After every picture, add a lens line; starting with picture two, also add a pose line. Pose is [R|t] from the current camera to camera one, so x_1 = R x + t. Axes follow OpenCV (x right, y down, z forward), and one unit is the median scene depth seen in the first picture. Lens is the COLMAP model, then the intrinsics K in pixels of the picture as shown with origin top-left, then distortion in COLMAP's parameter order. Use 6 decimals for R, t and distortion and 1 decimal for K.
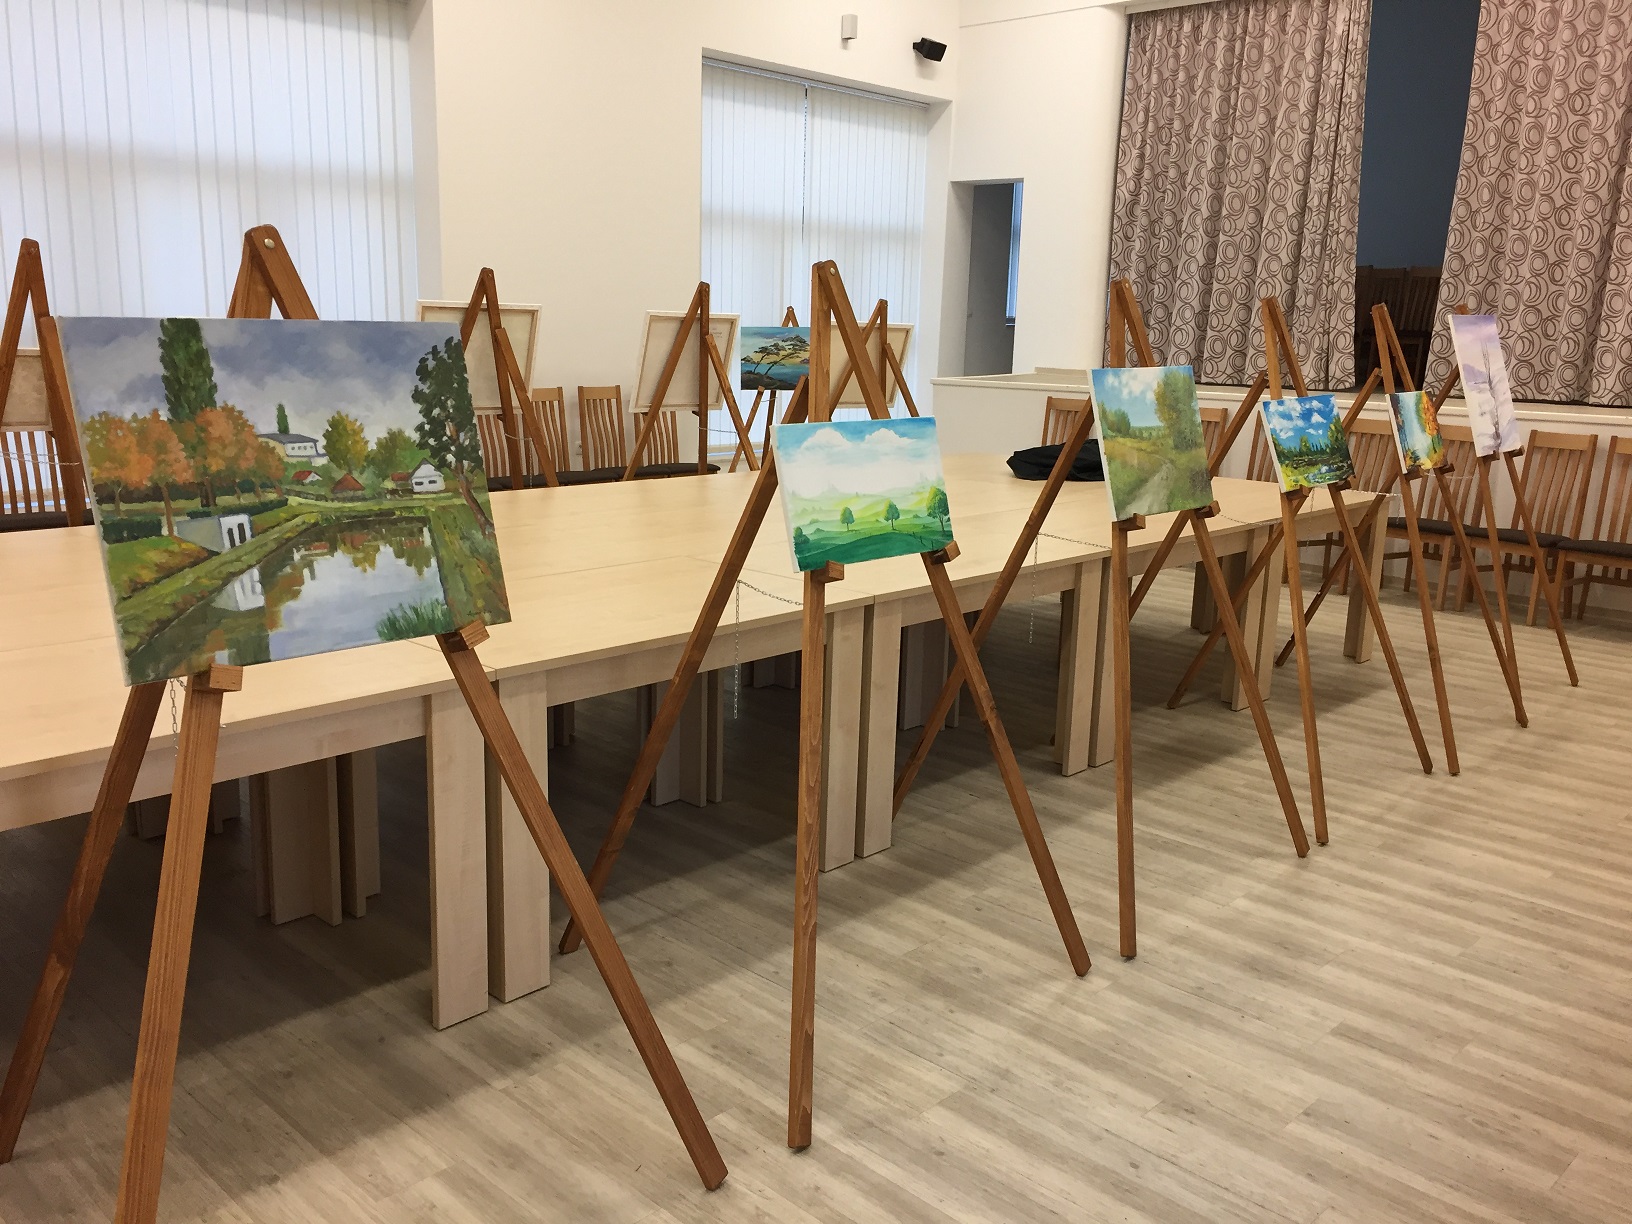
lens RADIAL K [[1406.2, 0, 807.5], [0, 1406.2, 607.1], [0, 0, 1]] dist [0.078700, -0.111832]
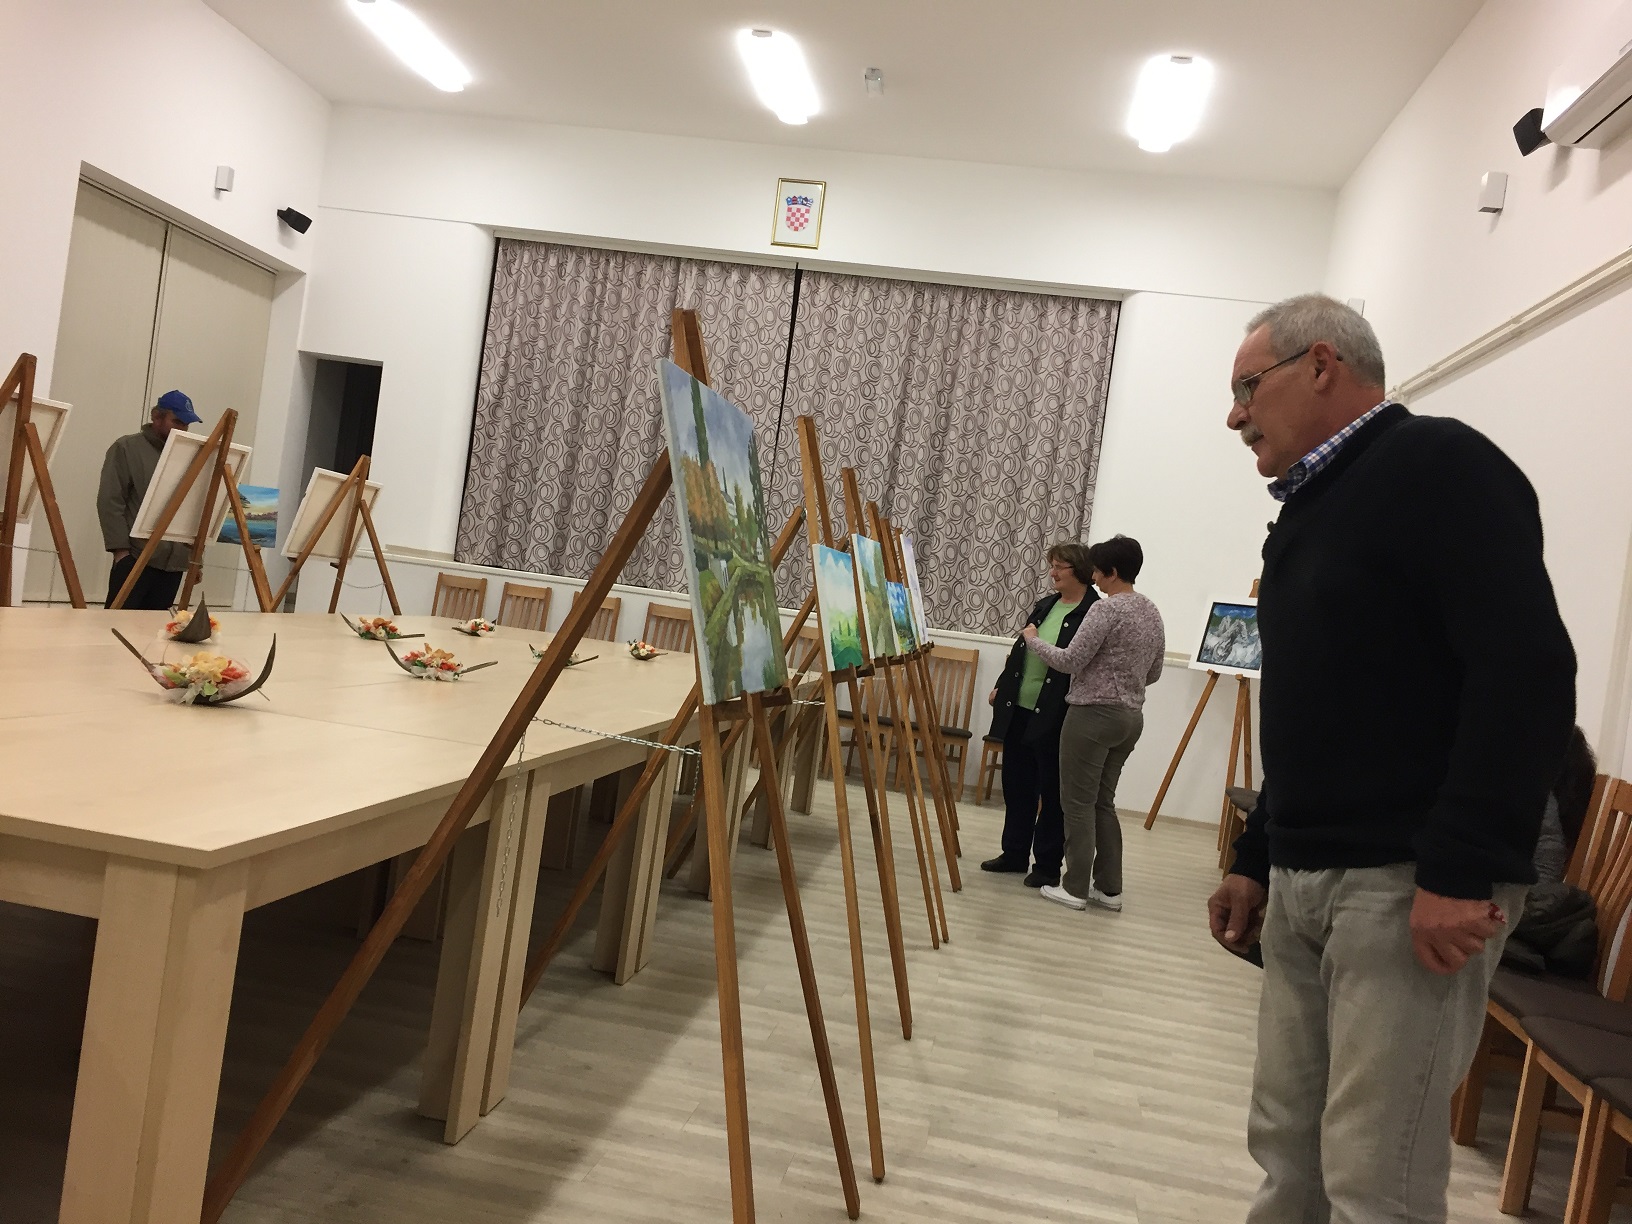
lens RADIAL K [[1406.2, 0, 808.0], [0, 1406.2, 618.9], [0, 0, 1]] dist [0.078700, -0.111832]
pose [[0.810063, 0.079834, 0.580882, -0.202406], [0.001980, 0.990309, -0.138864, 0.026665], [-0.586339, 0.113639, 0.802055, 0.022035]]
